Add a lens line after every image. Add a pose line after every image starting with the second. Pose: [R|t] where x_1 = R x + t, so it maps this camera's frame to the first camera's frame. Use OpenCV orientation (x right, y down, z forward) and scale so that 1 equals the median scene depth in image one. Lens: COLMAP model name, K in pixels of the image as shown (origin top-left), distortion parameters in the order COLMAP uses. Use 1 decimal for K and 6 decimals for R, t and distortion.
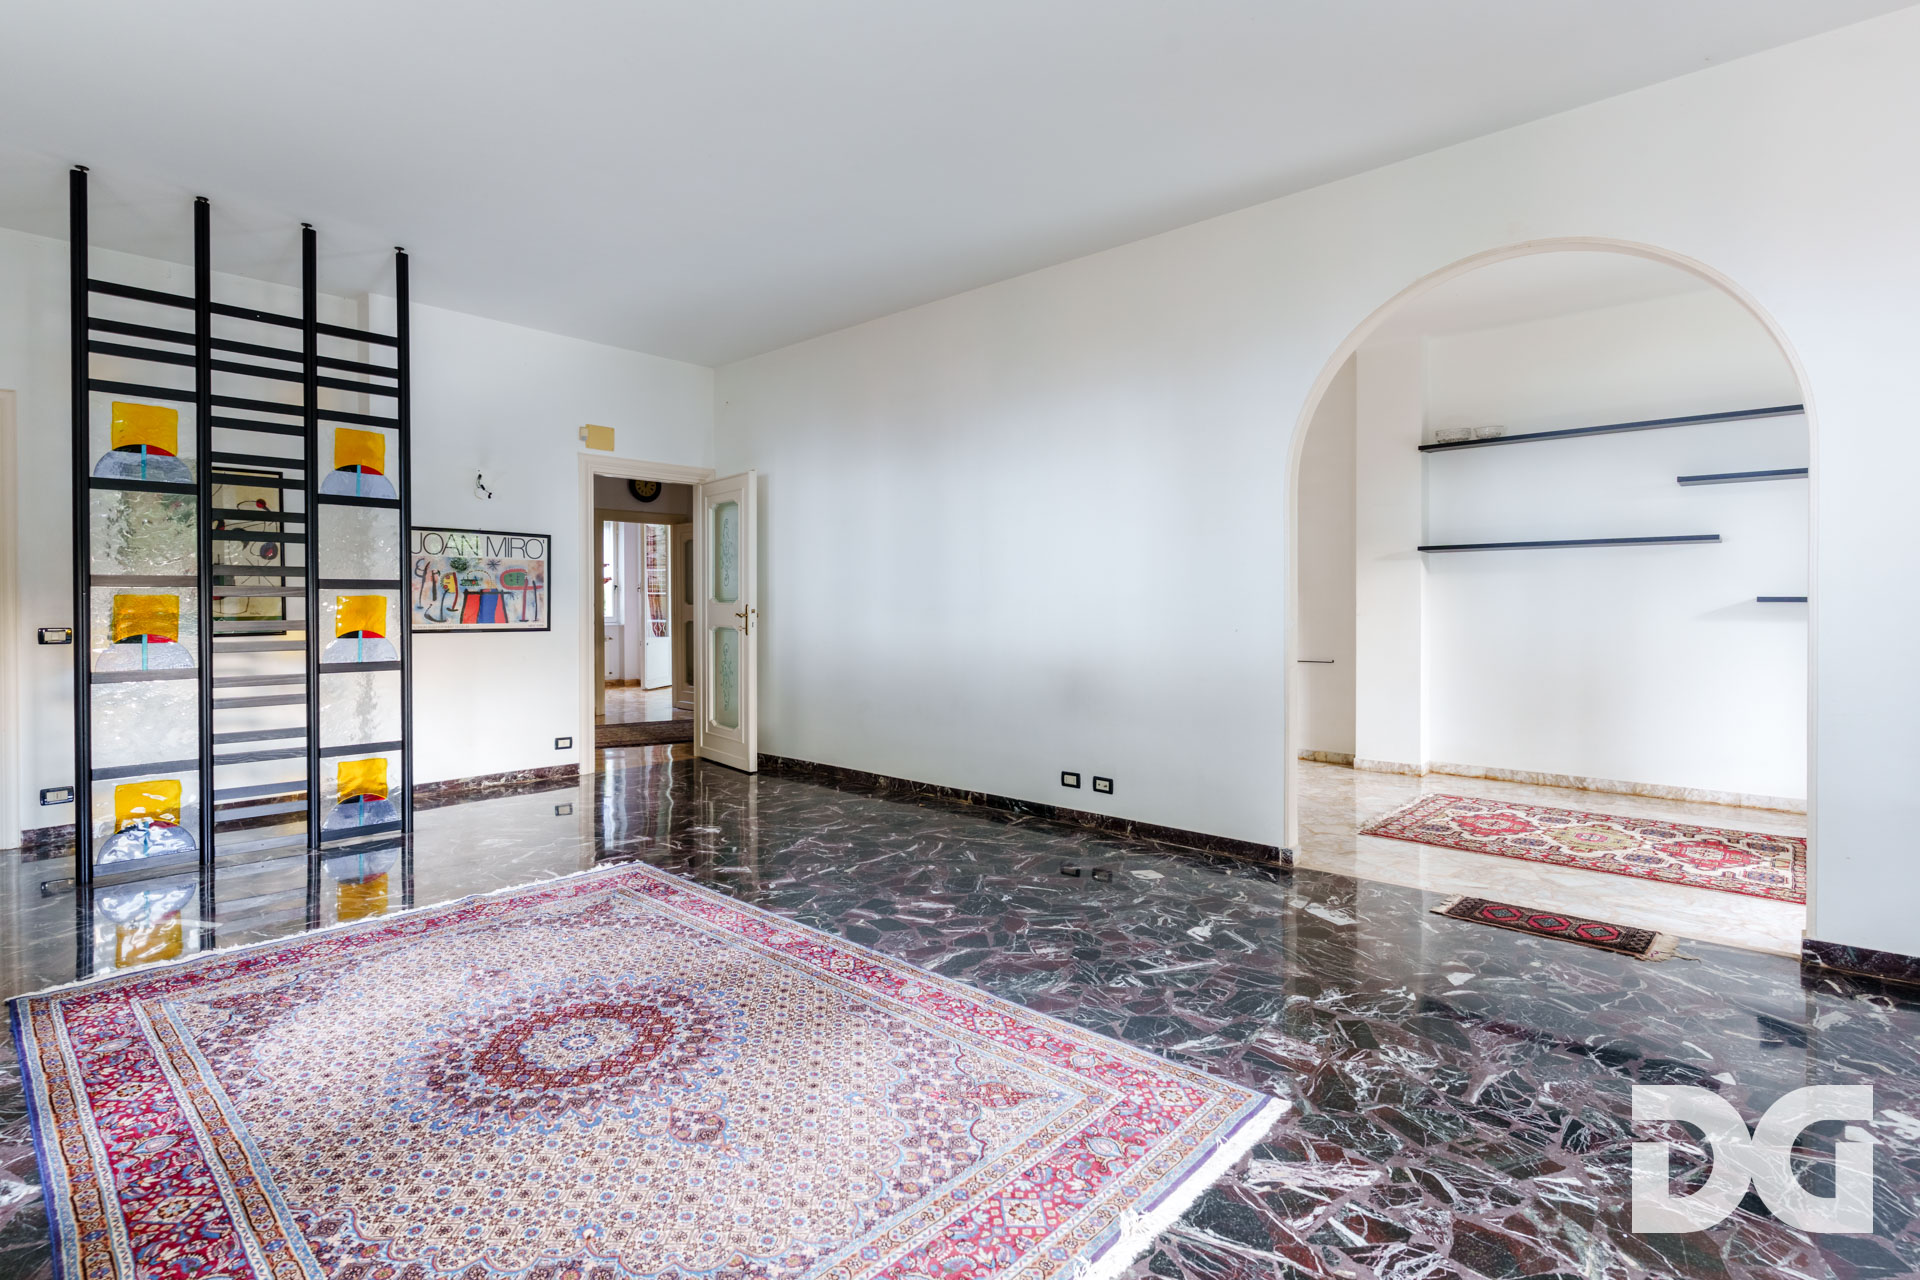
lens RADIAL K [[942.5, 0, 926.4], [0, 942.5, 615.2], [0, 0, 1]] dist [0.000188, 0.000920]
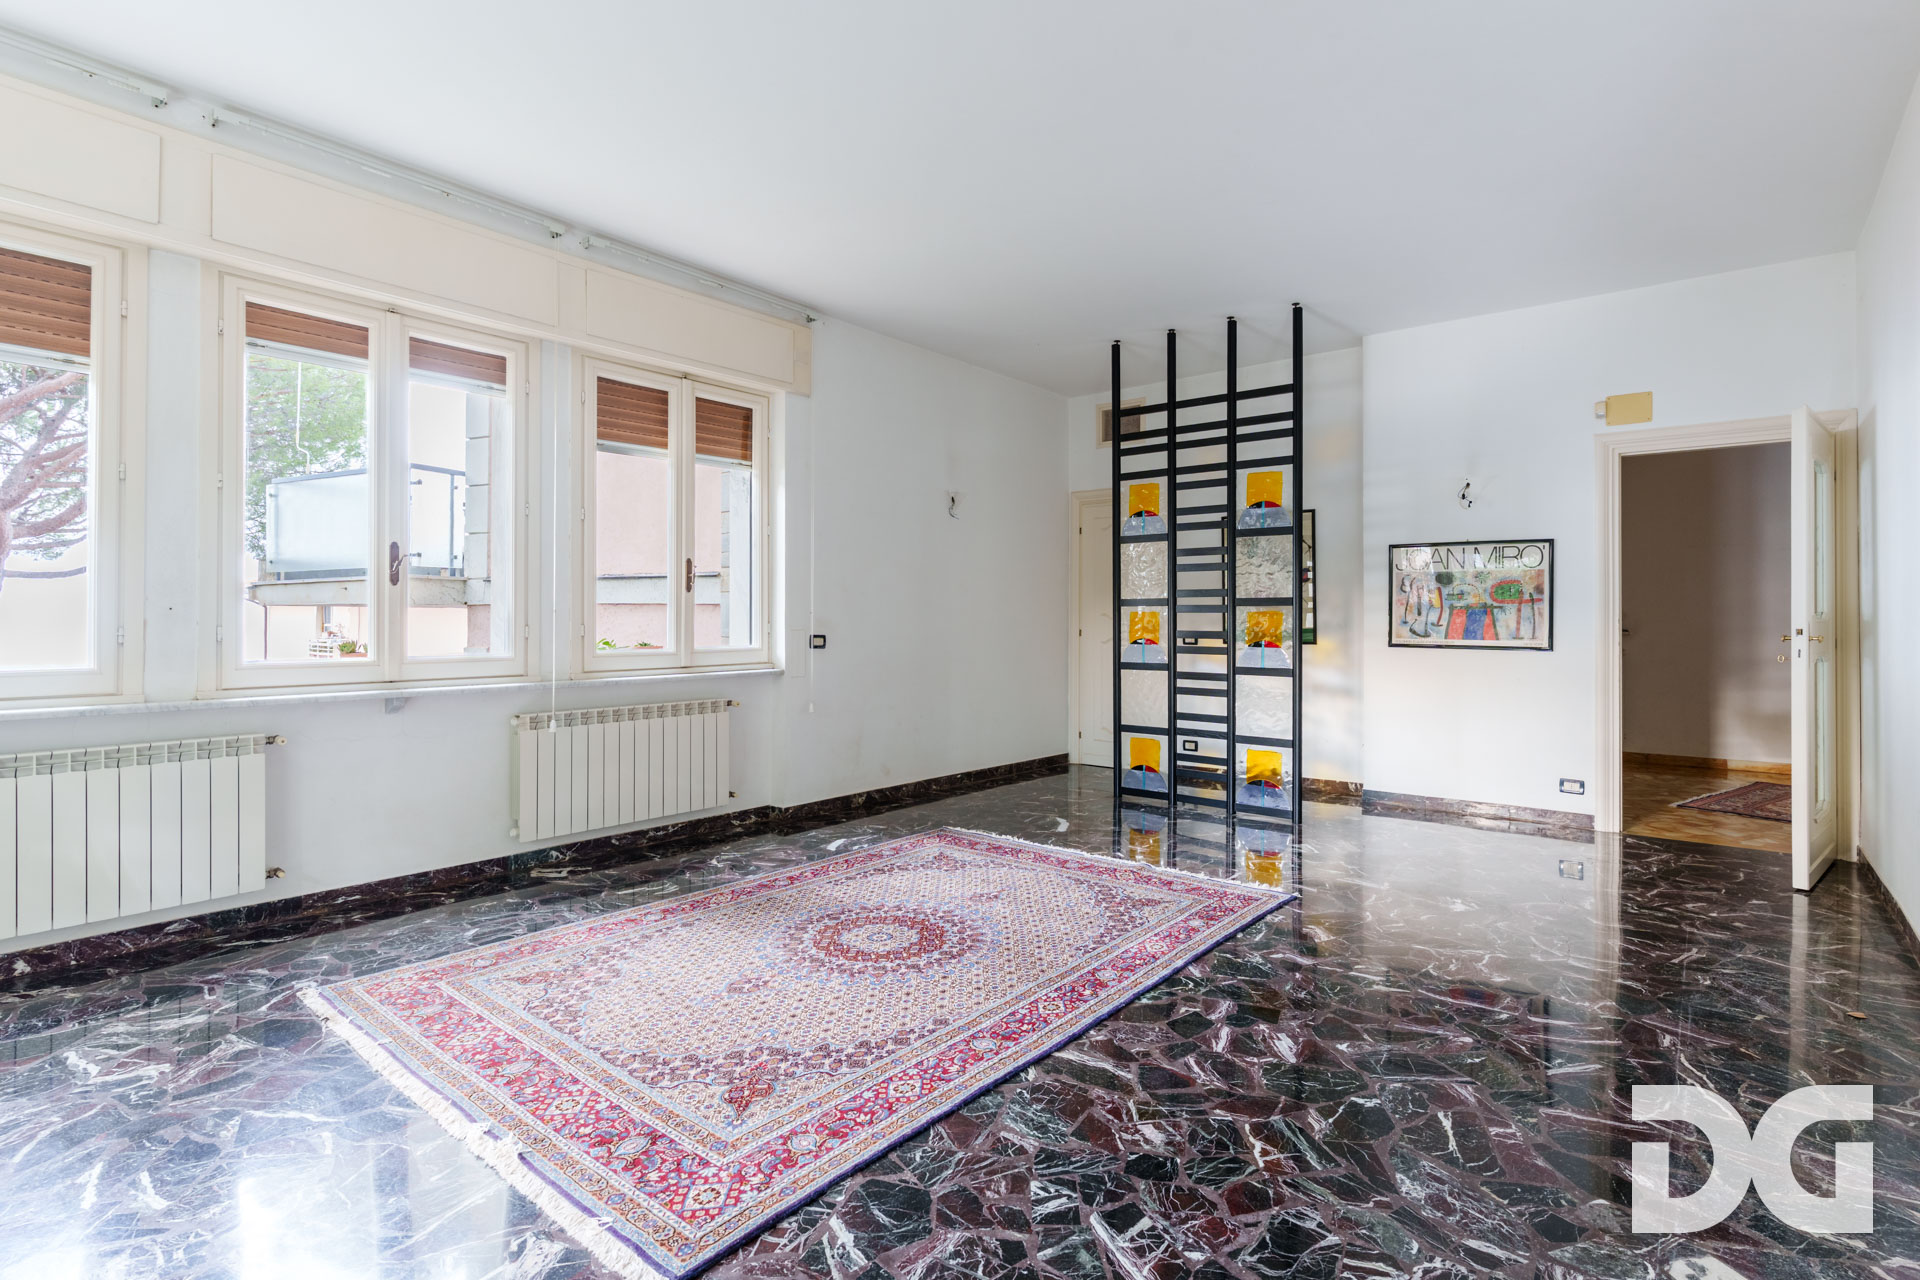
lens RADIAL K [[942.5, 0, 1005.5], [0, 942.5, 609.9], [0, 0, 1]] dist [0.000188, 0.000920]
pose [[0.076448, -0.006372, -0.997053, 0.632708], [-0.016607, 0.999833, -0.007663, -0.009165], [0.996935, 0.017144, 0.076329, 0.668475]]
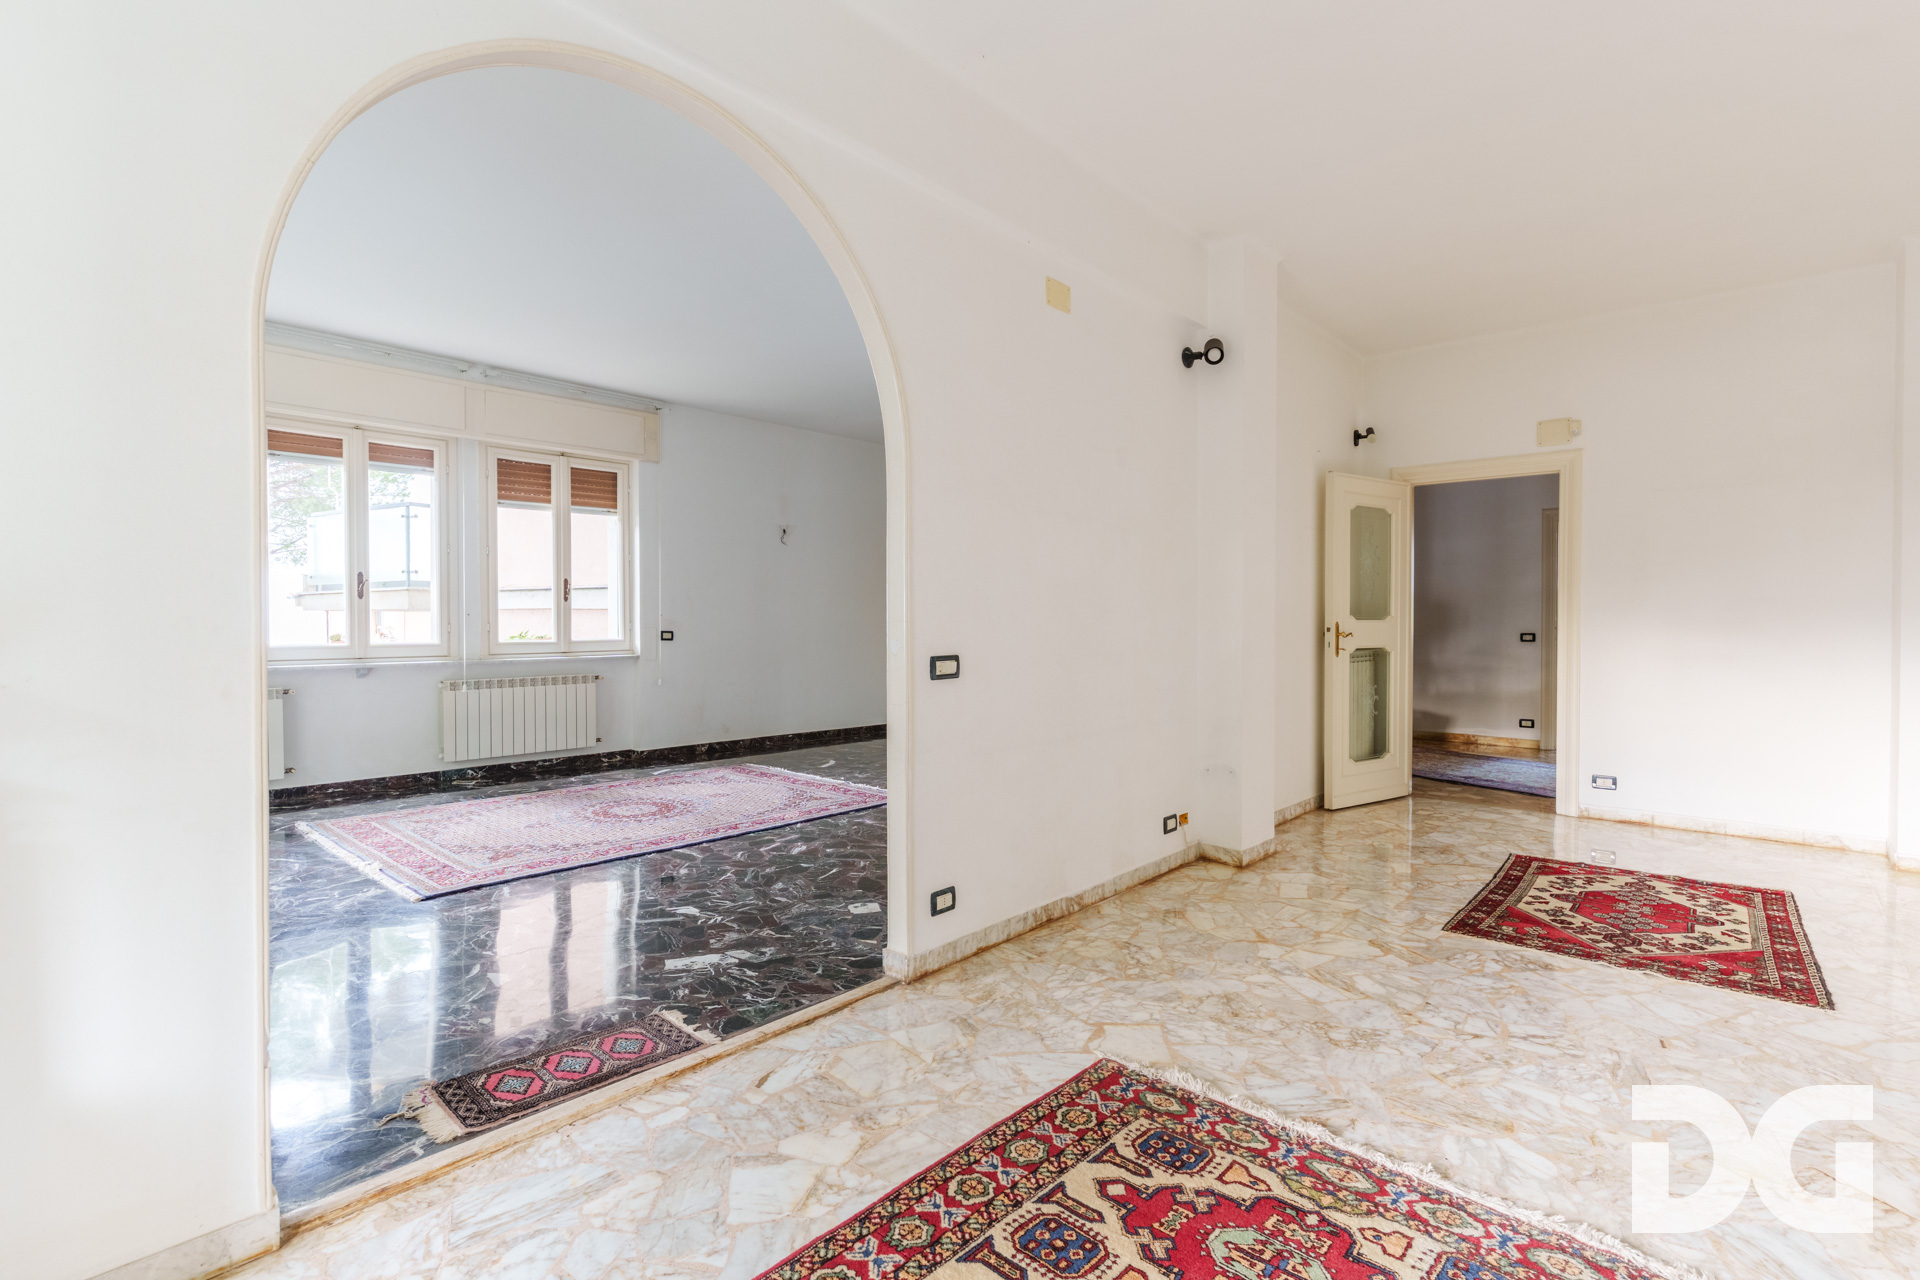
lens RADIAL K [[942.5, 0, 980.5], [0, 942.5, 630.3], [0, 0, 1]] dist [0.000188, 0.000920]
pose [[0.010815, 0.013089, -0.999856, 1.189690], [-0.014398, 0.999813, 0.012932, -0.014030], [0.999838, 0.014256, 0.011001, 1.123753]]
